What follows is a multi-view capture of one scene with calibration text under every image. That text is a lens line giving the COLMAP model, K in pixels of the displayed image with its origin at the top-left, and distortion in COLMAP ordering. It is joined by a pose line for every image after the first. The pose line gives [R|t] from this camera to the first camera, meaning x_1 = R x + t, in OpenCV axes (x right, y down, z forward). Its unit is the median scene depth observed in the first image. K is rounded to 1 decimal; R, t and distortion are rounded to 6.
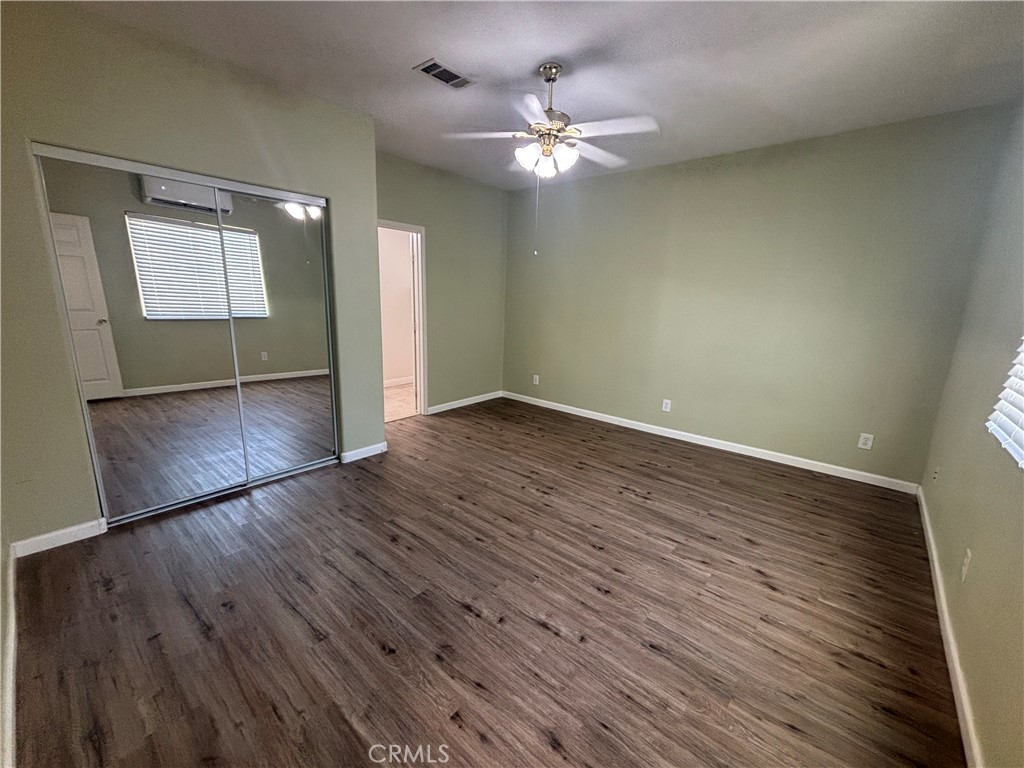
lens RADIAL K [[411.4, 0, 513.5], [0, 411.4, 383.5], [0, 0, 1]] dist [-0.003929, -0.000238]
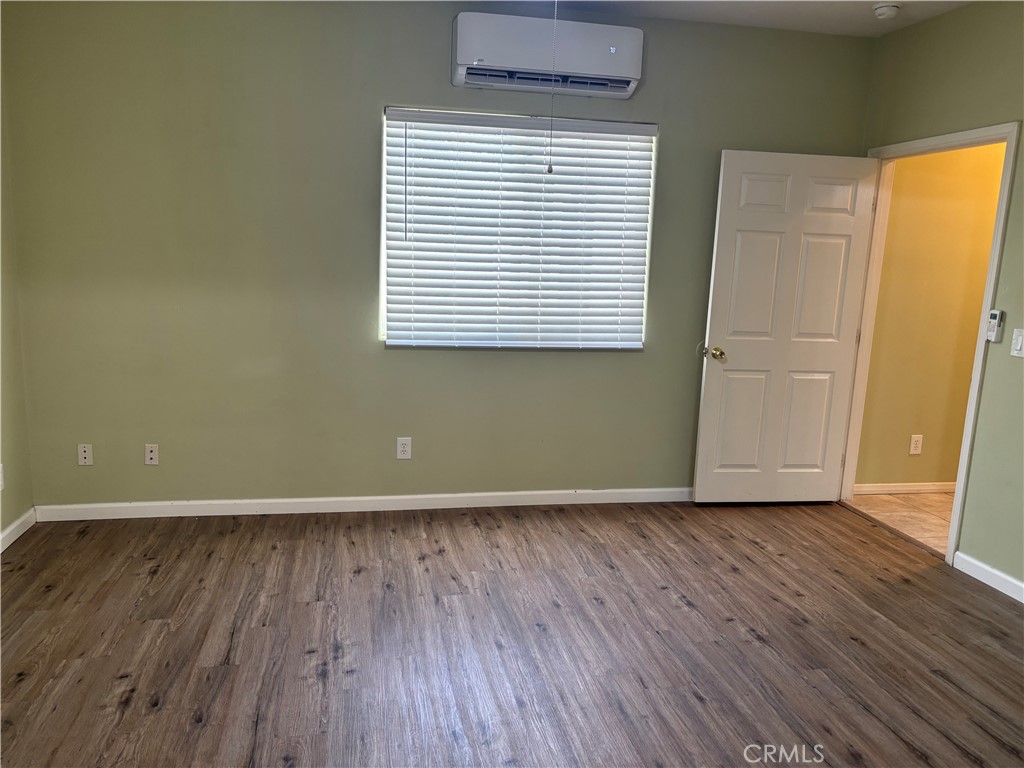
lens RADIAL K [[768.9, 0, 511.6], [0, 768.9, 384.1], [0, 0, 1]] dist [0.004972, -0.006703]
pose [[-0.782040, -0.159966, 0.602349, -0.485864], [0.076514, 0.934543, 0.347526, -0.449303], [-0.618513, 0.317867, -0.718611, 1.916799]]
